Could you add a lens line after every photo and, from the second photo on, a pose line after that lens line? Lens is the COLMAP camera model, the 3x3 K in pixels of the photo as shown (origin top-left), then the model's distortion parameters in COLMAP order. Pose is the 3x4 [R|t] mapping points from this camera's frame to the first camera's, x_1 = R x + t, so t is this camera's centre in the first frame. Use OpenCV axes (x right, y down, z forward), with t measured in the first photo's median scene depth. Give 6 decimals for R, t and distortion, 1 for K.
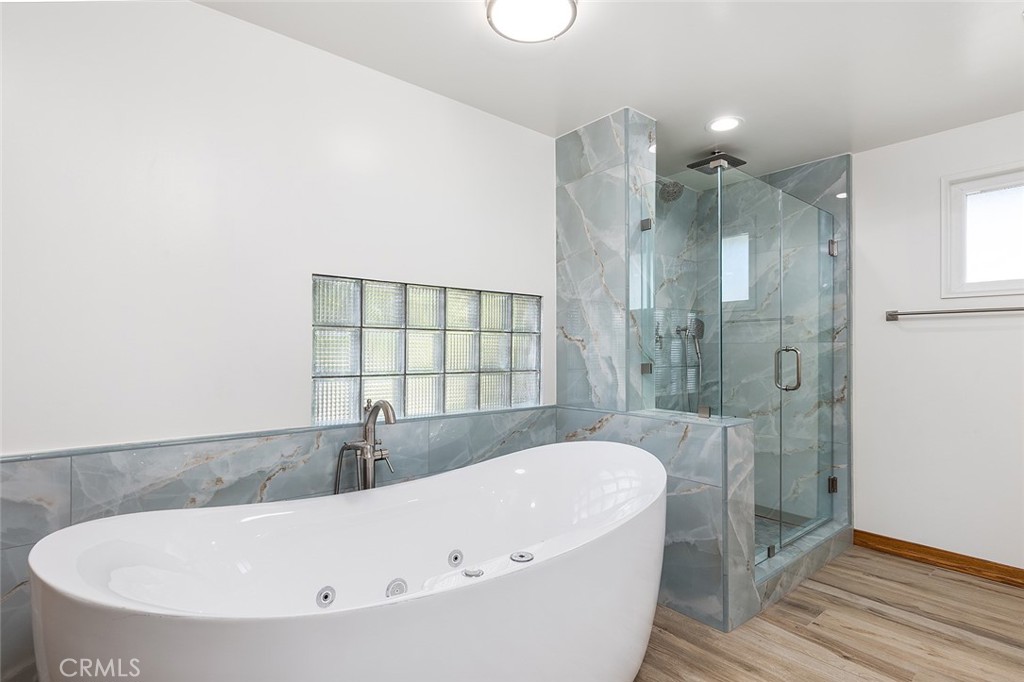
lens RADIAL K [[513.2, 0, 510.1], [0, 513.2, 328.7], [0, 0, 1]] dist [0.002858, -0.000118]
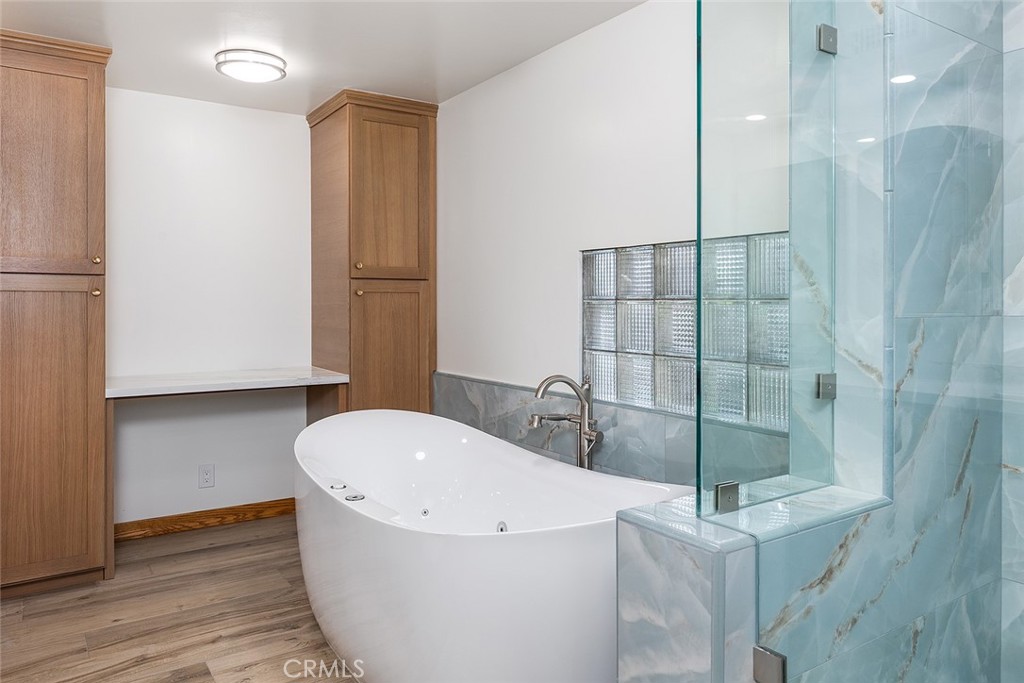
lens RADIAL K [[705.5, 0, 512.8], [0, 705.5, 318.5], [0, 0, 1]] dist [-0.002337, -0.001808]
pose [[-0.092904, 0.020441, -0.995465, 1.037205], [0.039592, 0.999074, 0.016820, 0.003603], [0.994888, -0.037850, -0.093627, 0.984428]]
